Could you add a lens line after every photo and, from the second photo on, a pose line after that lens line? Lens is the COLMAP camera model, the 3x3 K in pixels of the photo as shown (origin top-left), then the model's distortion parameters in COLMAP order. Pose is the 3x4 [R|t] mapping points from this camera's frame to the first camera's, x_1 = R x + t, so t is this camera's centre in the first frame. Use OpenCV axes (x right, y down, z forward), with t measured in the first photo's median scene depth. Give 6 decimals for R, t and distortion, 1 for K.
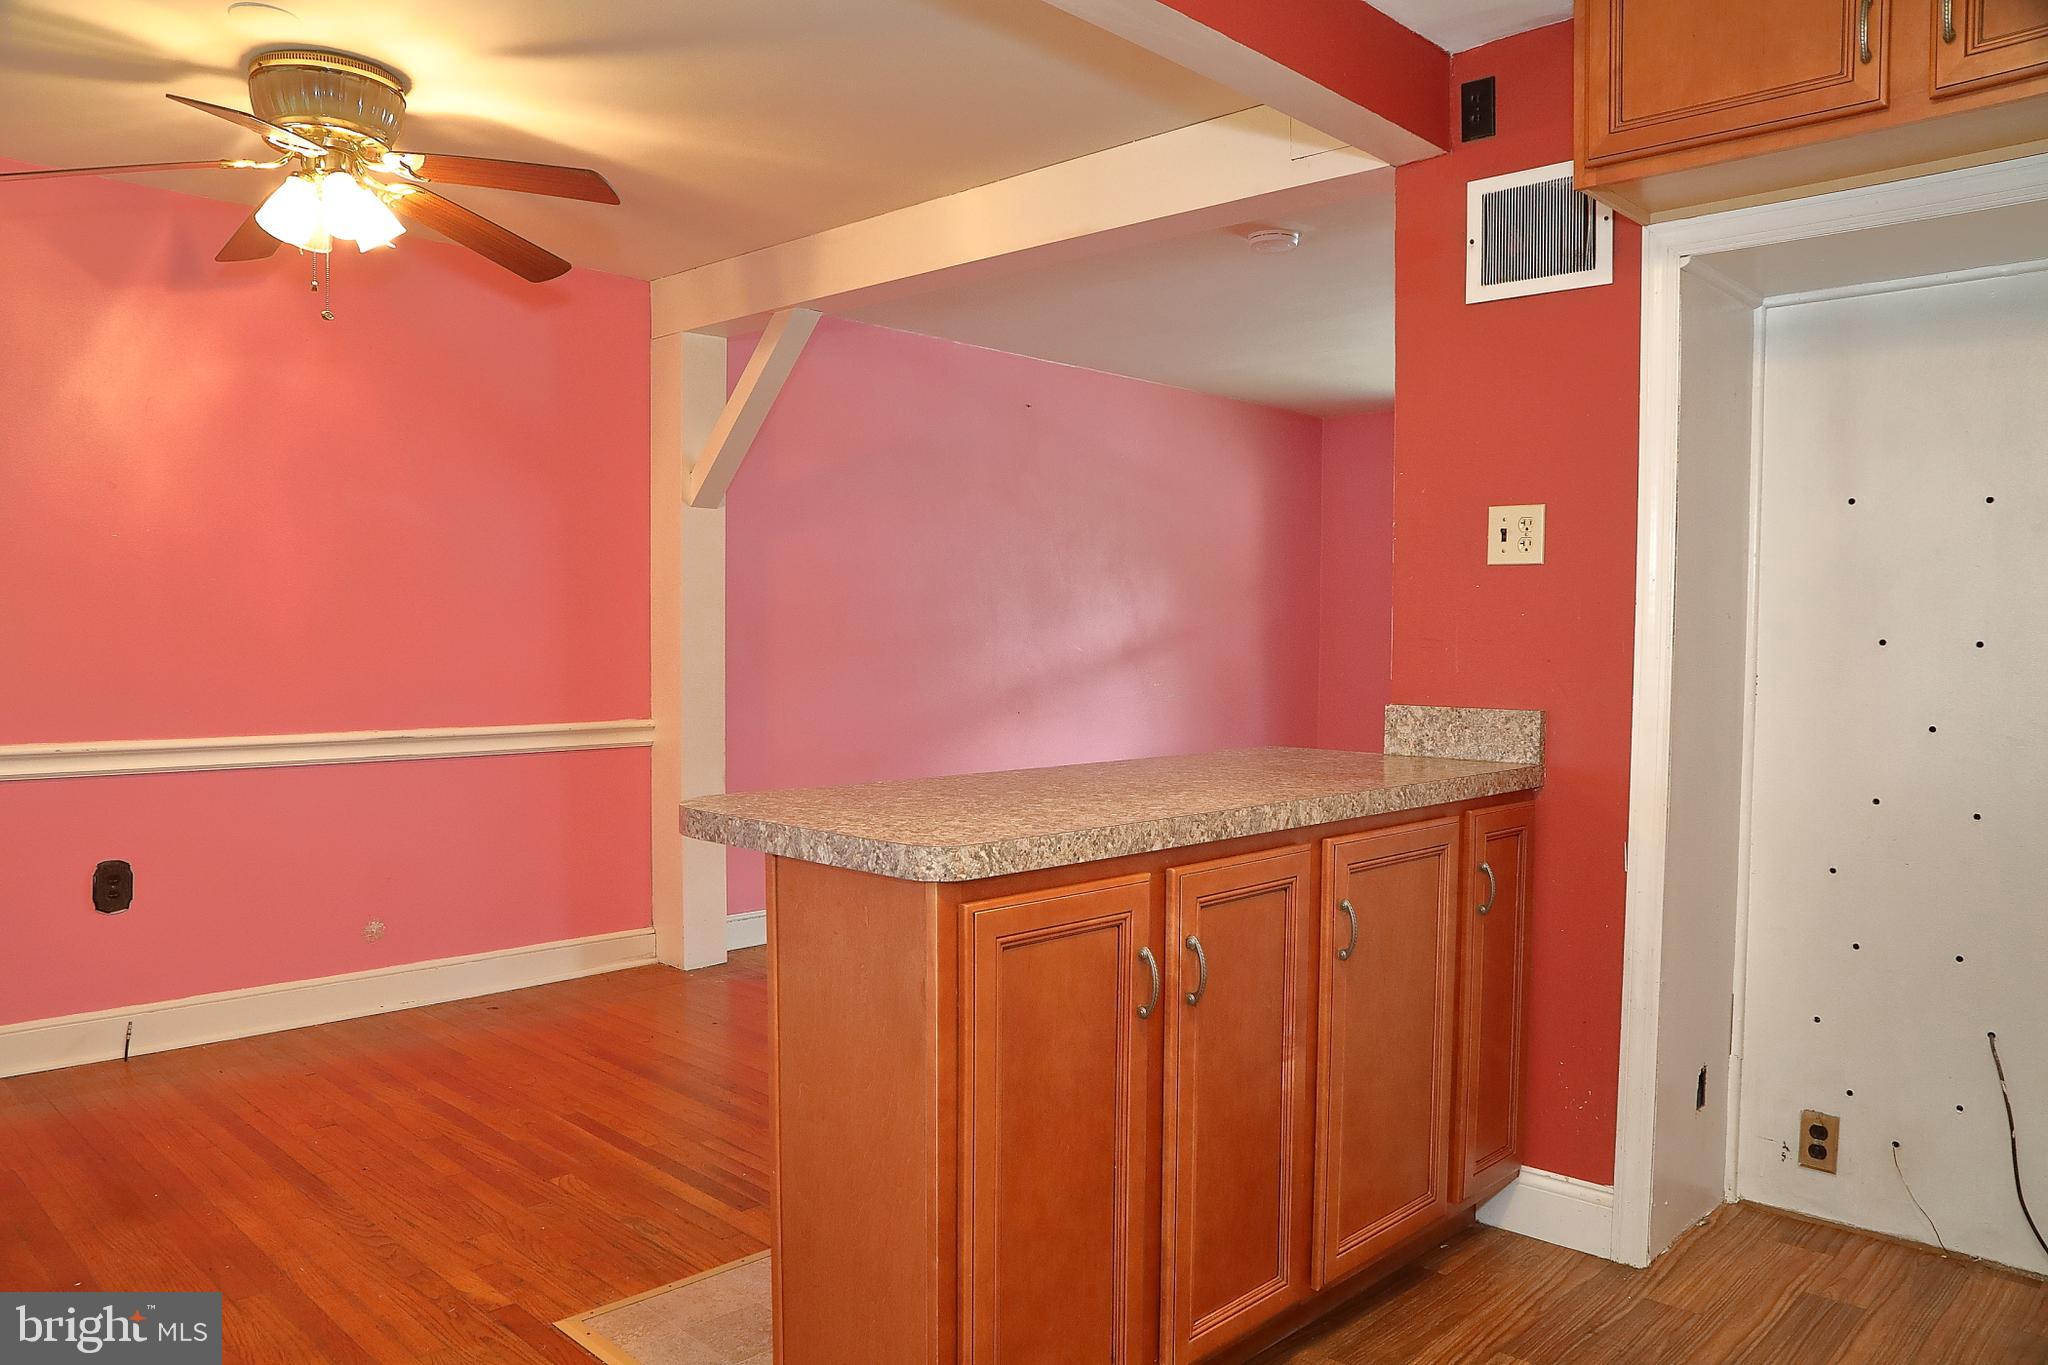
lens RADIAL K [[1424.9, 0, 1024.0], [0, 1424.9, 682.5], [0, 0, 1]] dist [-0.130096, 0.086742]
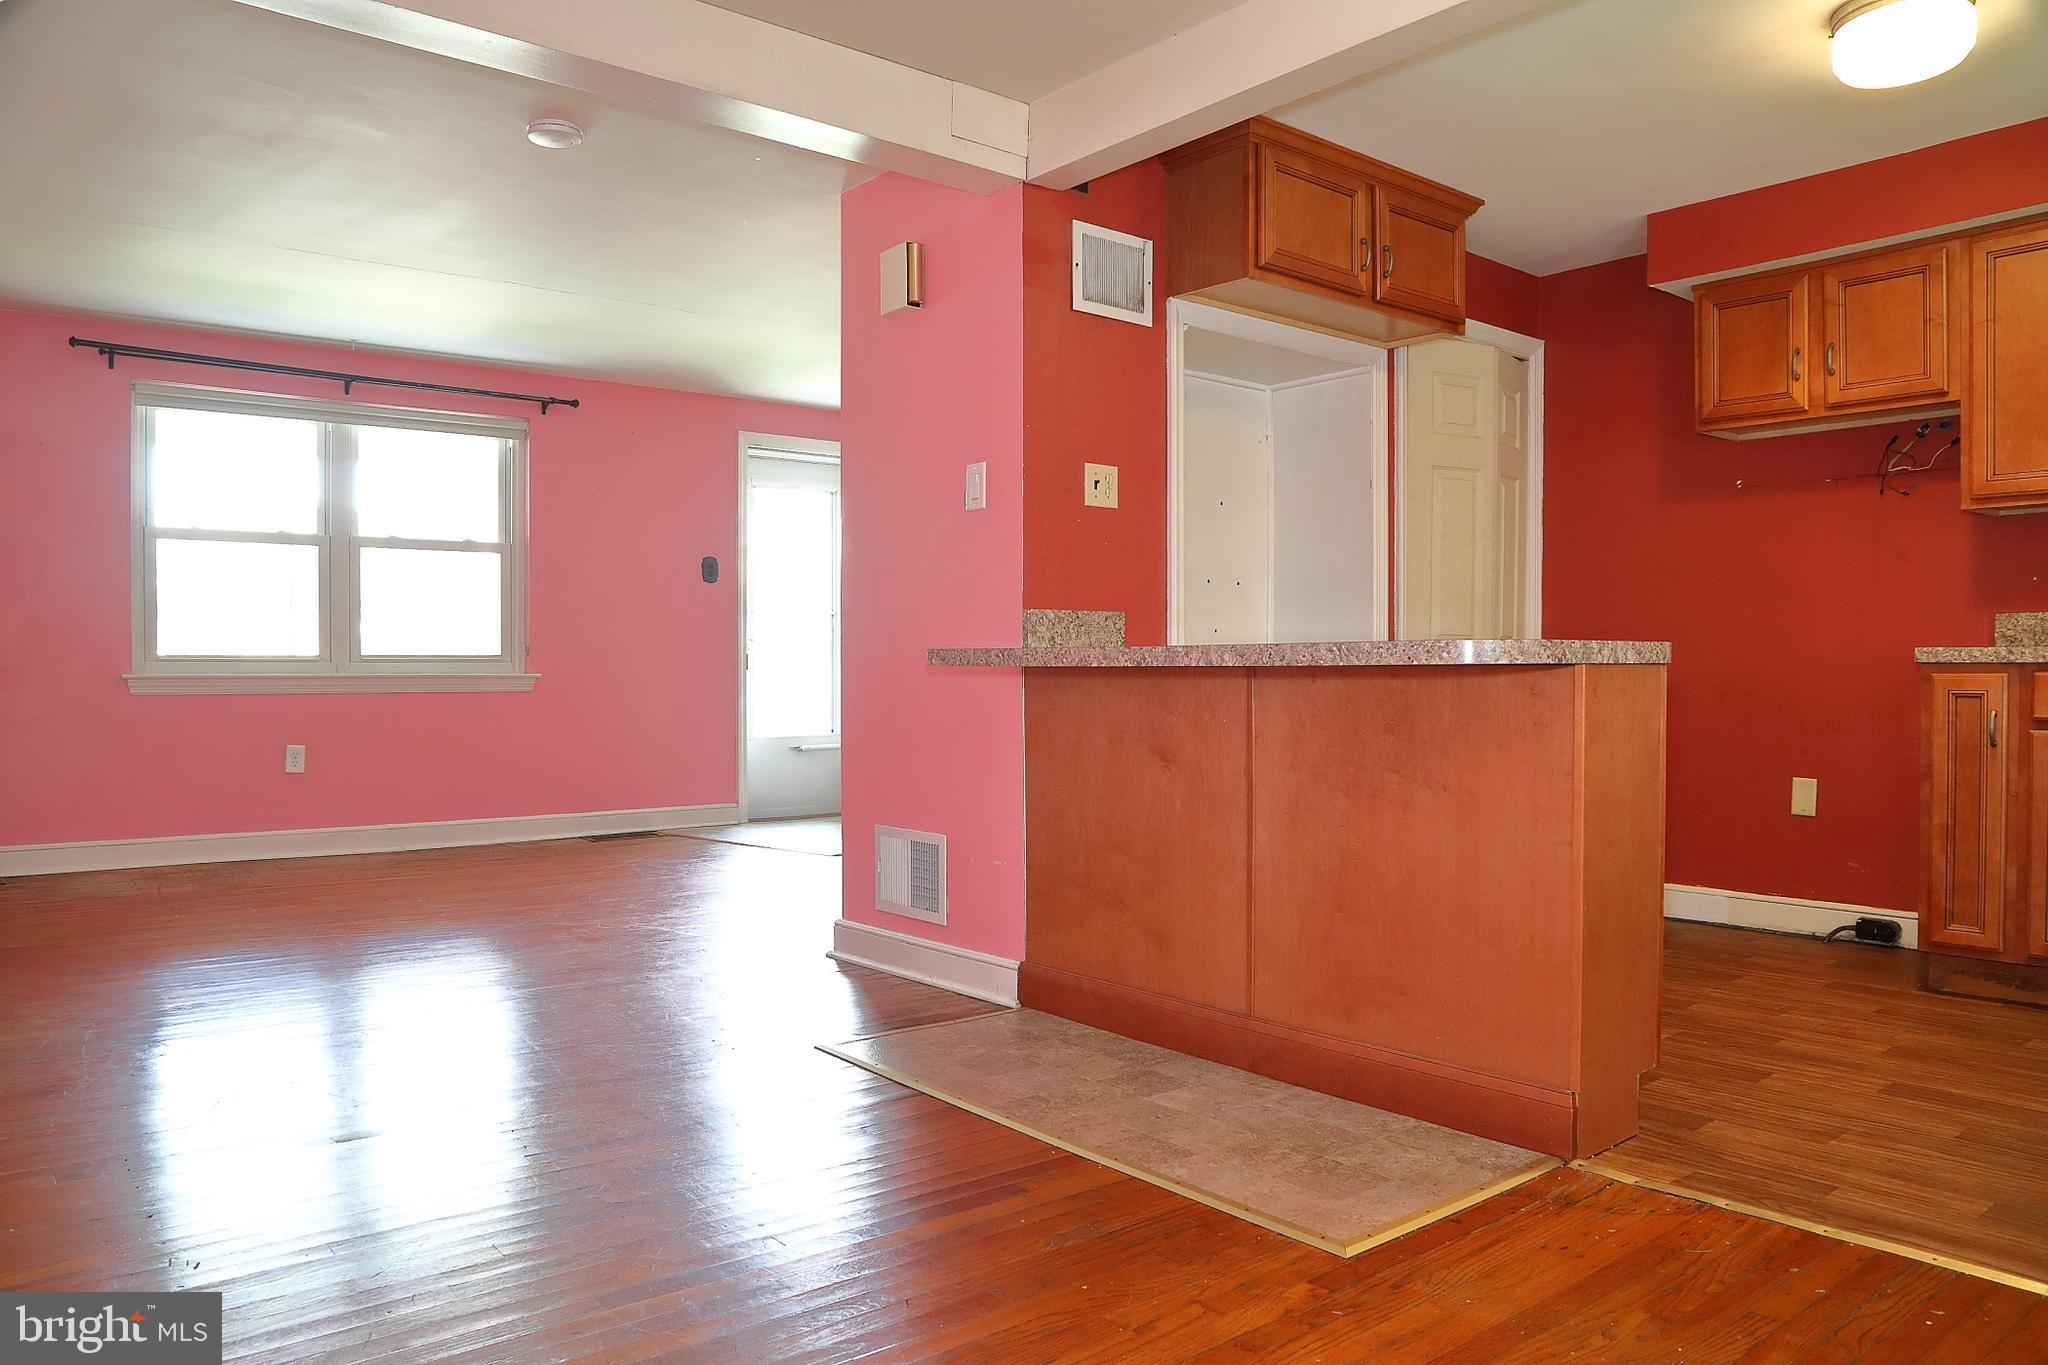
lens RADIAL K [[1424.9, 0, 1024.0], [0, 1424.9, 682.5], [0, 0, 1]] dist [-0.130096, 0.086742]
pose [[0.102874, -0.018276, 0.994527, -1.040446], [0.037196, 0.999203, 0.014515, 0.064845], [-0.993999, 0.035499, 0.103471, 0.921957]]
